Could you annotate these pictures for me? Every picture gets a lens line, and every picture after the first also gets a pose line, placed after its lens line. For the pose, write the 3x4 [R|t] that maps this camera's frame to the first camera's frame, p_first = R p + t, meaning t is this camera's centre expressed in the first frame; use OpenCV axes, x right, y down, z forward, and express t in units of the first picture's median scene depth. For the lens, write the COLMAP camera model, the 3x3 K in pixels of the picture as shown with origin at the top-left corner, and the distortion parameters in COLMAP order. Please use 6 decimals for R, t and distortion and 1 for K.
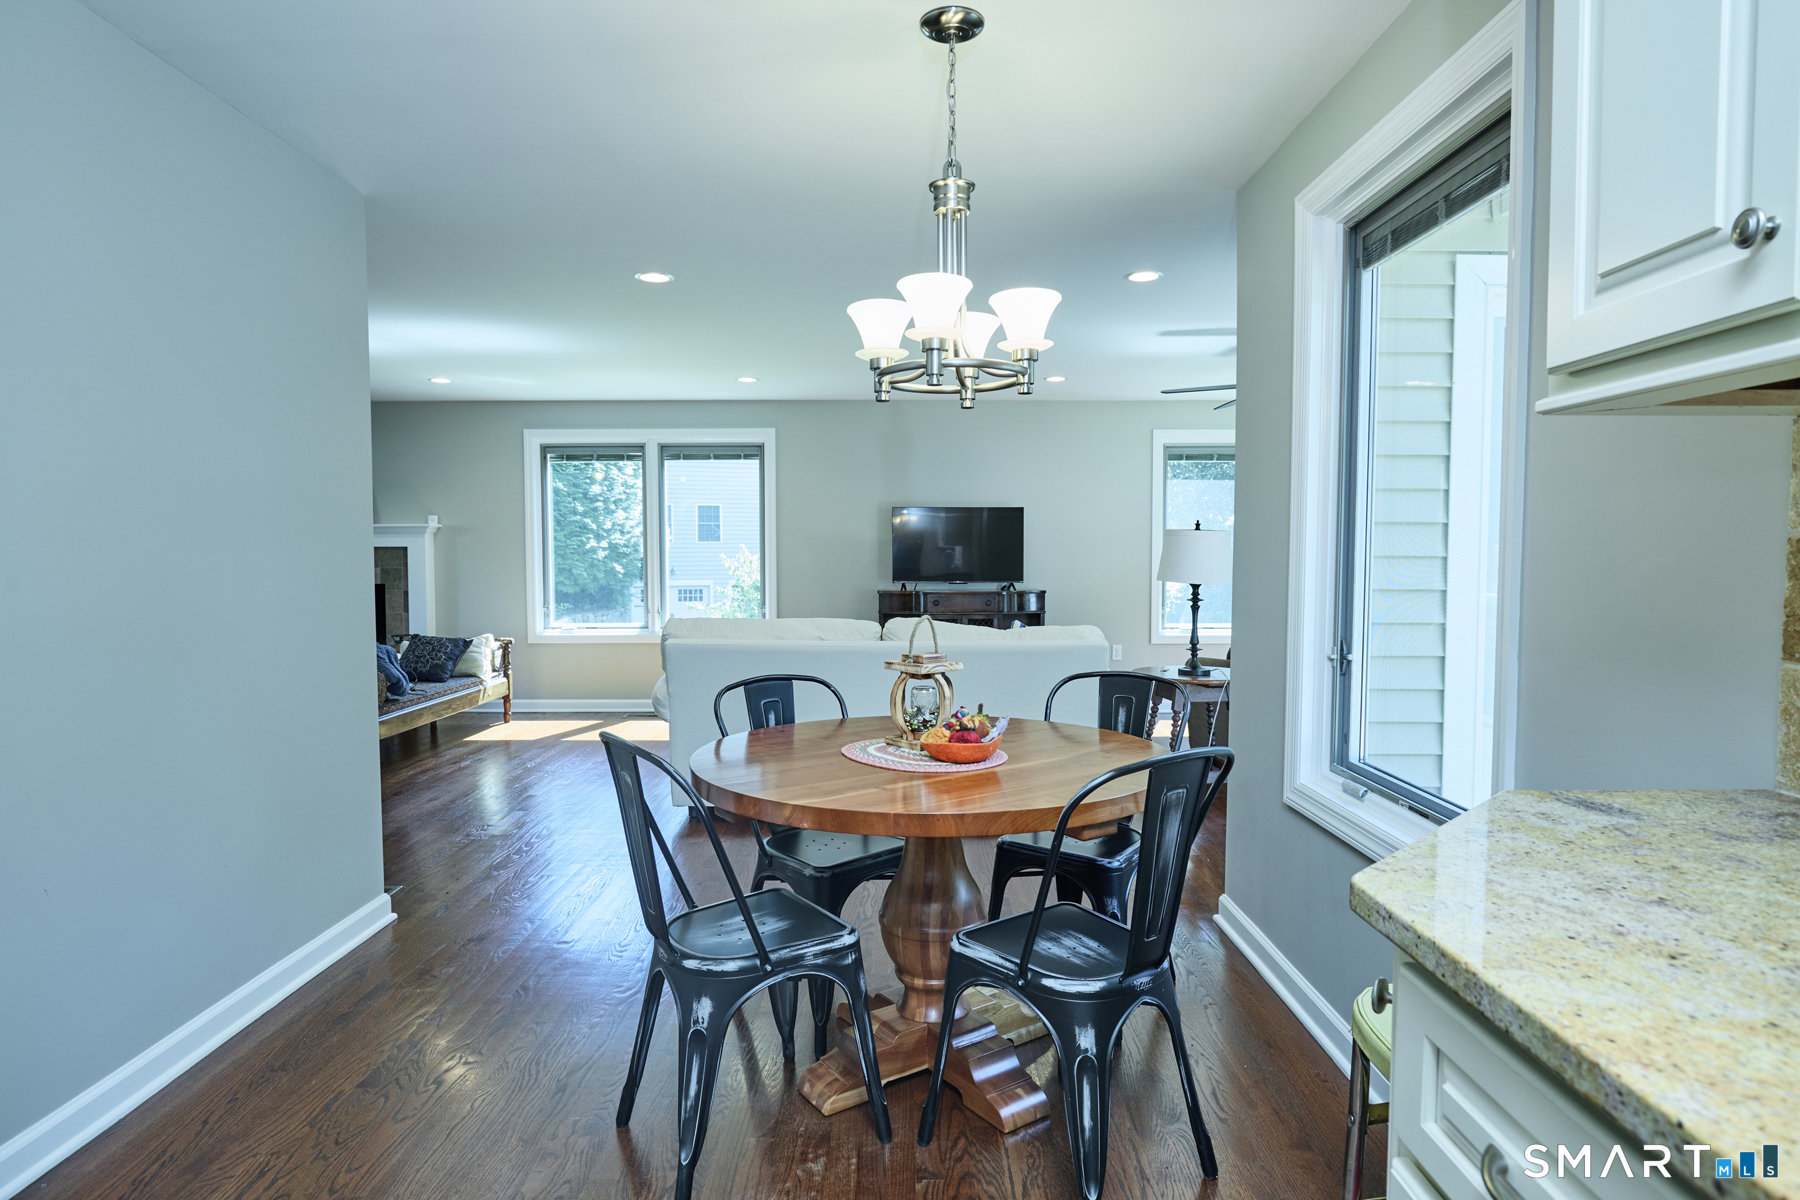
lens RADIAL K [[1020.8, 0, 901.1], [0, 1020.8, 602.2], [0, 0, 1]] dist [0.002640, 0.000204]
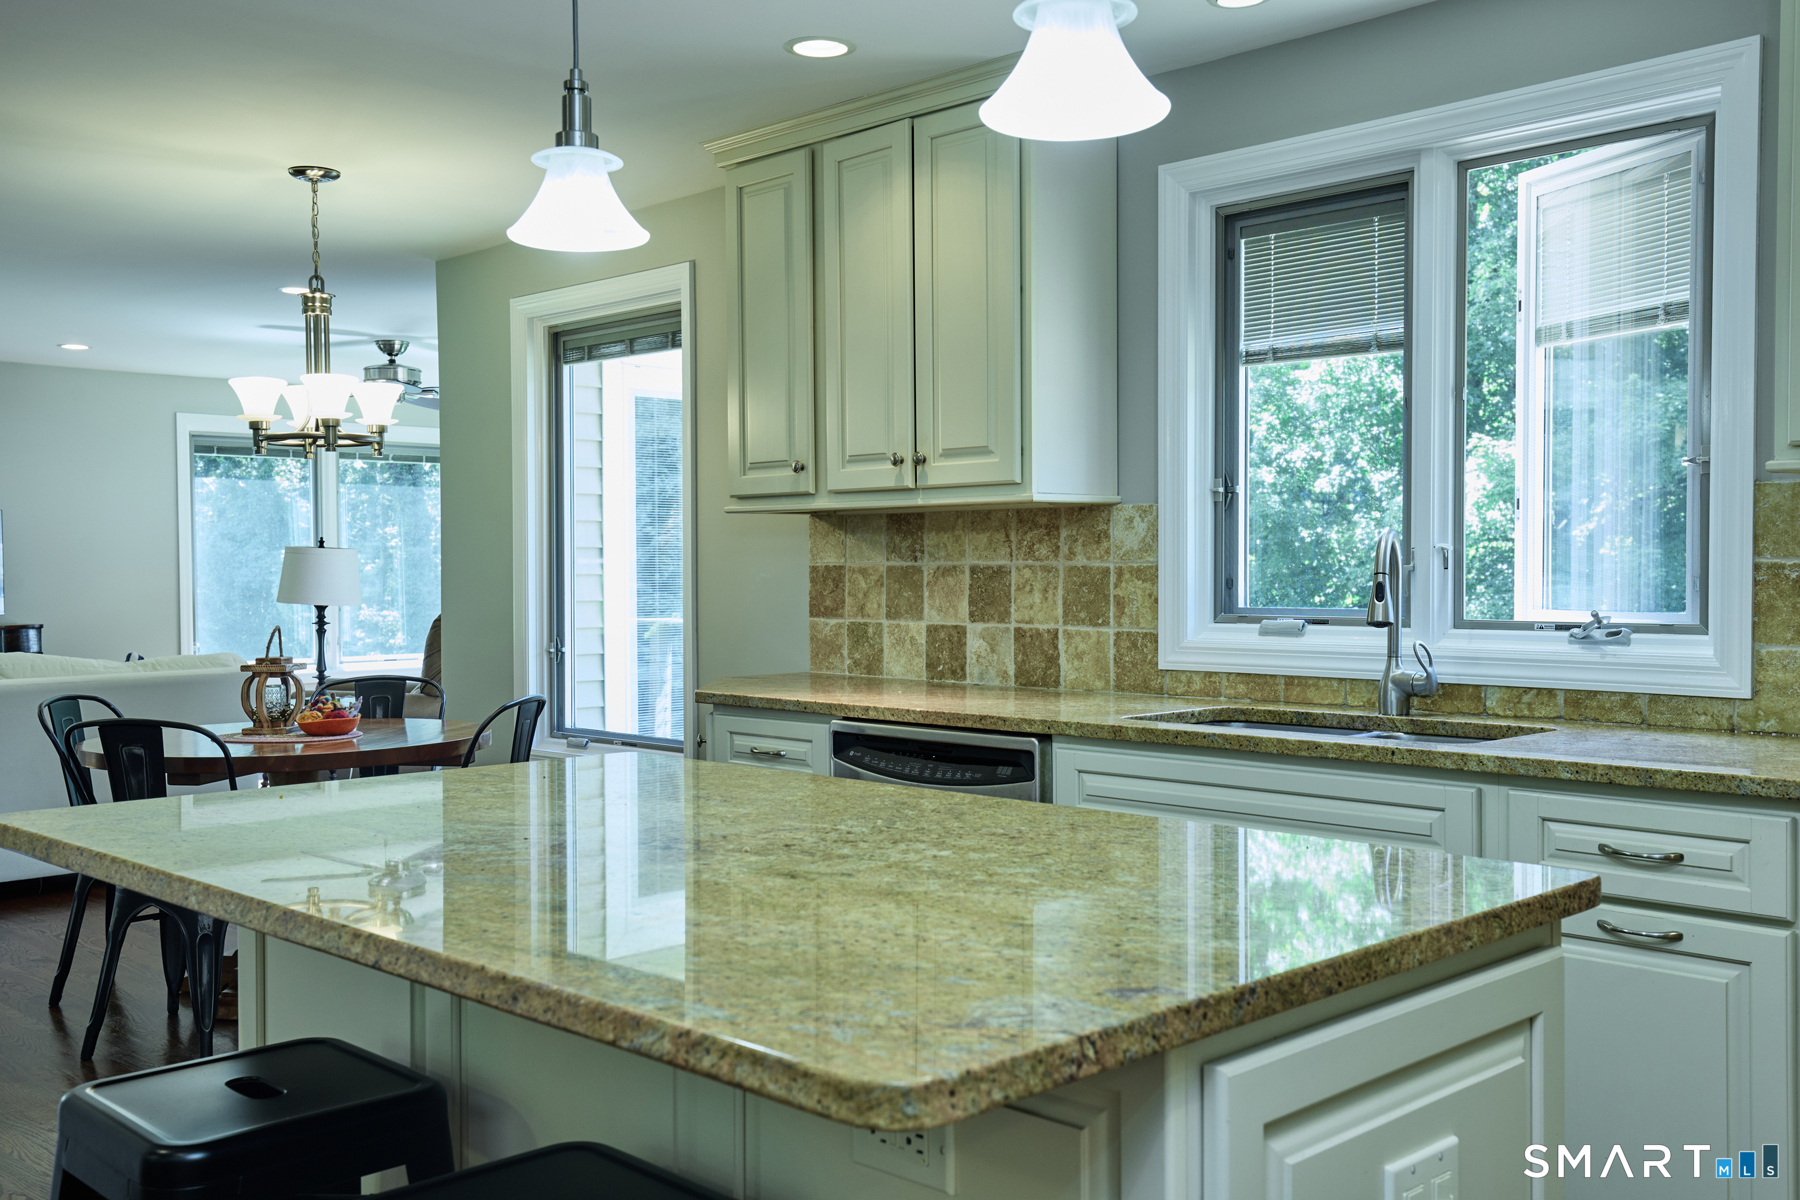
lens RADIAL K [[1719.5, 0, 899.1], [0, 1719.5, 603.4], [0, 0, 1]] dist [0.038544, 0.000000]
pose [[0.717161, -0.019363, 0.696638, -0.812300], [0.039689, 0.999126, -0.013088, 0.040113], [-0.695776, 0.037035, 0.717303, -0.922305]]
